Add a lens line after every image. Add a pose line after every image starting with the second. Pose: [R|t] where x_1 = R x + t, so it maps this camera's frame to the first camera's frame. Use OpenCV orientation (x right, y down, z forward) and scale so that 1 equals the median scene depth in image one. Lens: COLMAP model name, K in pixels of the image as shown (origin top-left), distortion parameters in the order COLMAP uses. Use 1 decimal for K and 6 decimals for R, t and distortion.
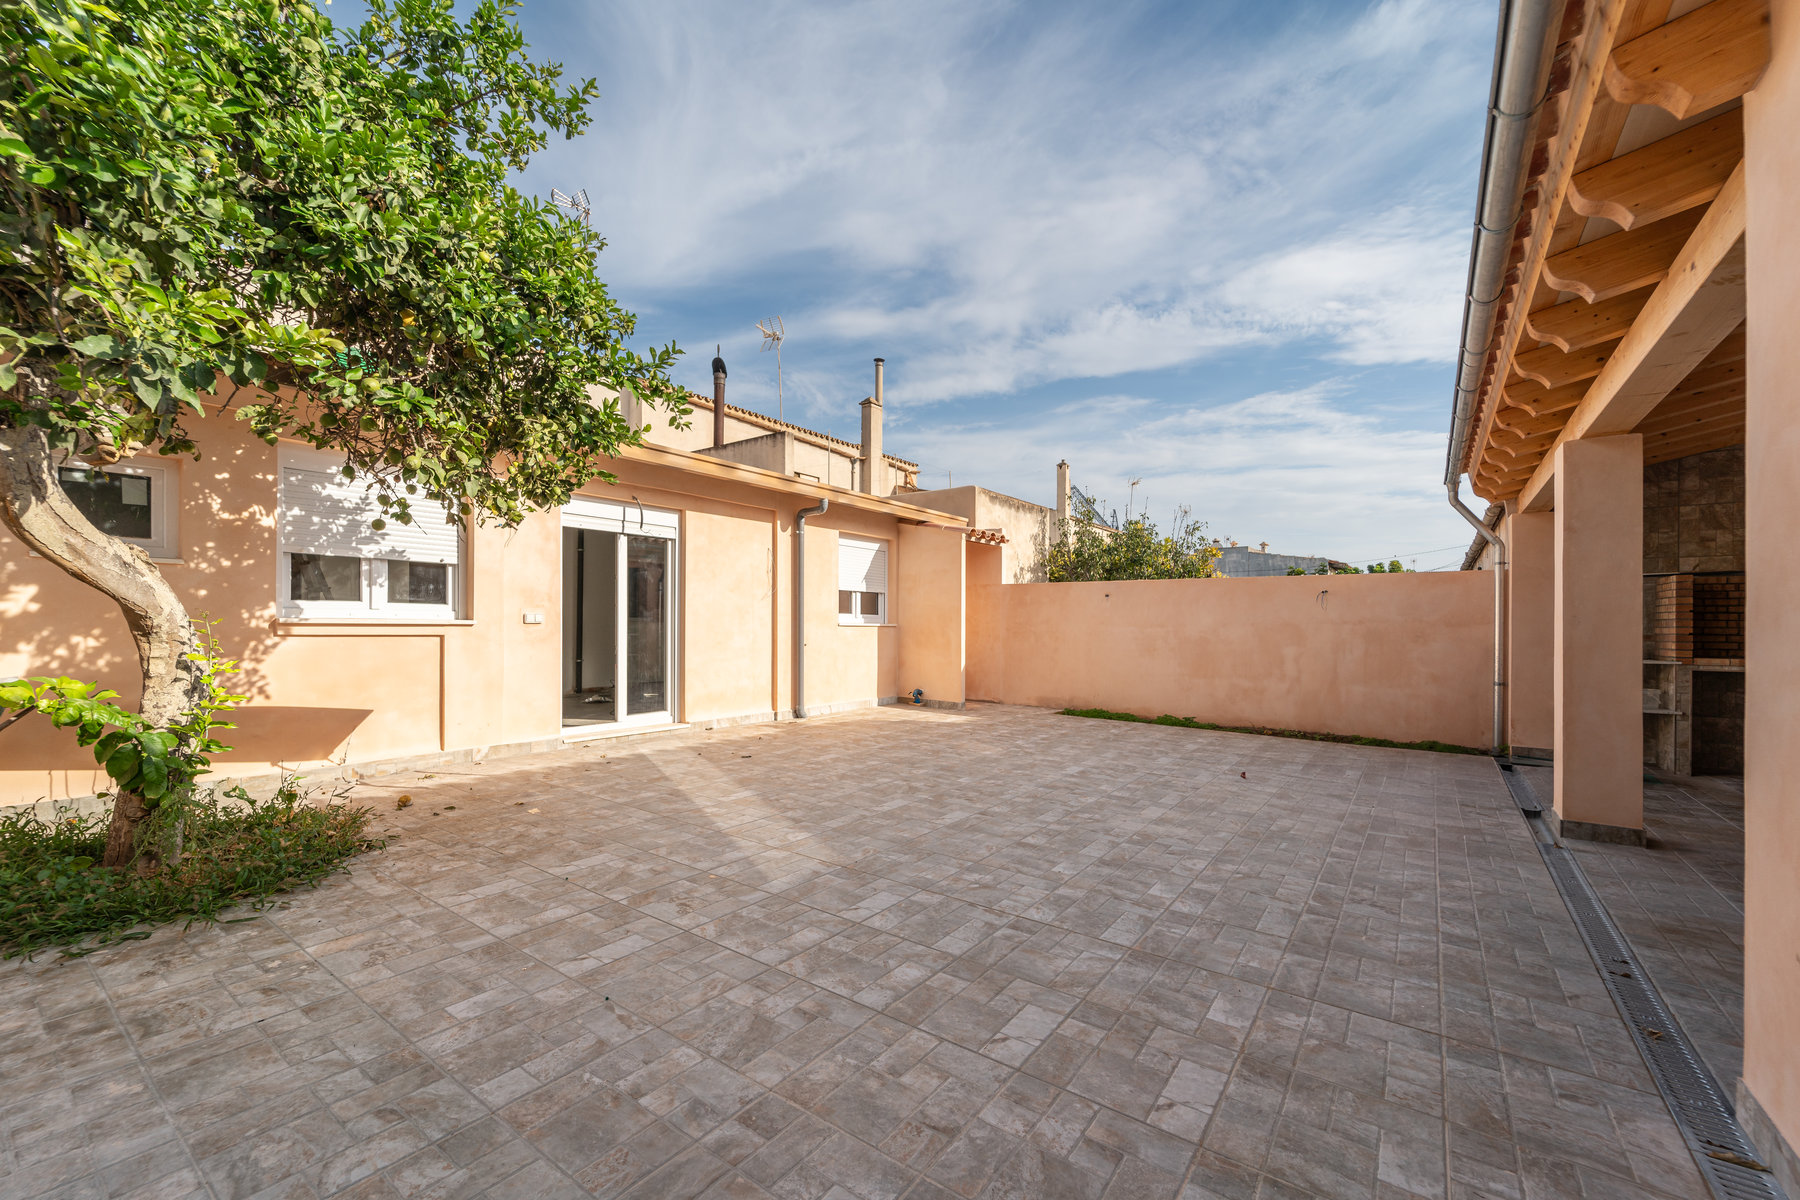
lens RADIAL K [[733.2, 0, 897.6], [0, 733.2, 614.1], [0, 0, 1]] dist [0.000729, 0.000160]
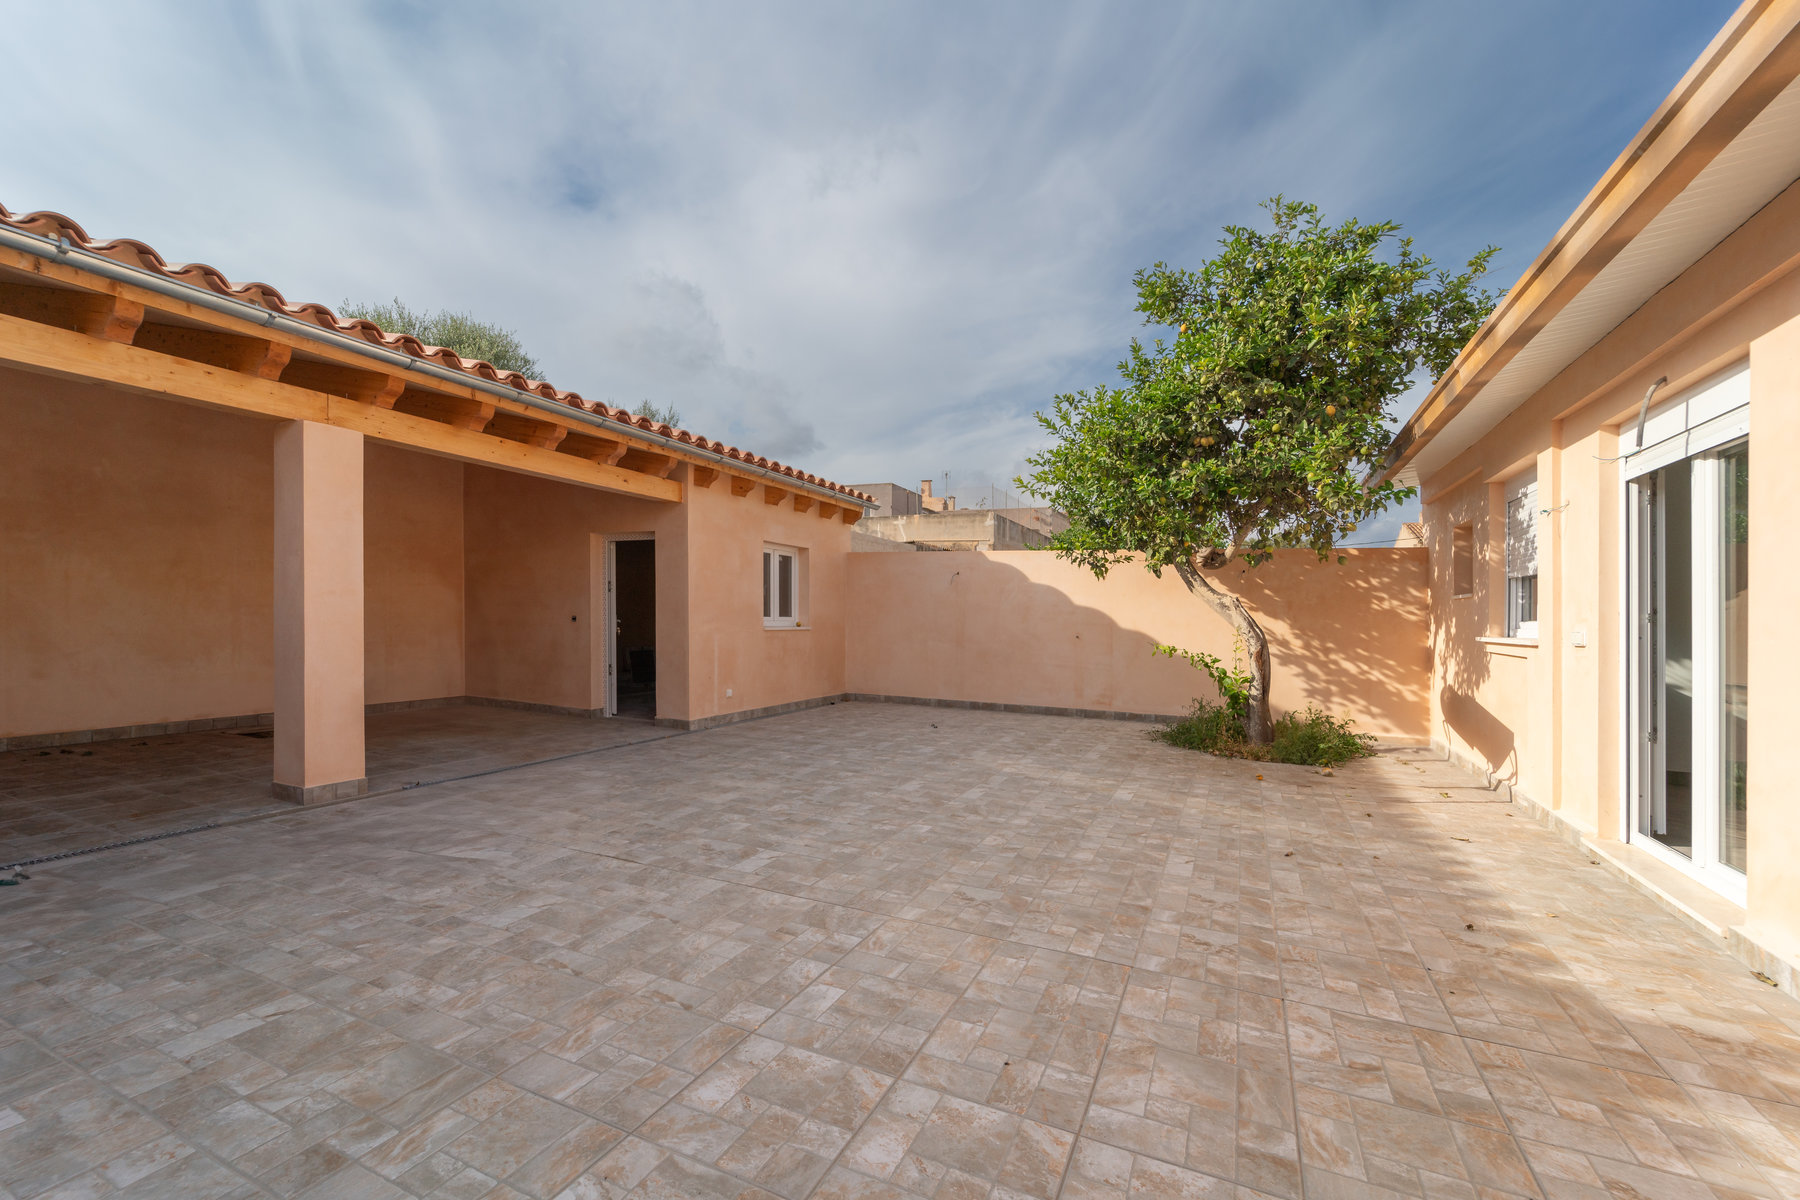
lens RADIAL K [[733.2, 0, 899.8], [0, 733.2, 612.4], [0, 0, 1]] dist [0.000729, 0.000160]
pose [[-0.980699, -0.036781, -0.192030, 0.315044], [-0.032787, 0.999176, -0.023937, 0.028693], [0.192753, -0.017179, -0.981097, 2.051545]]
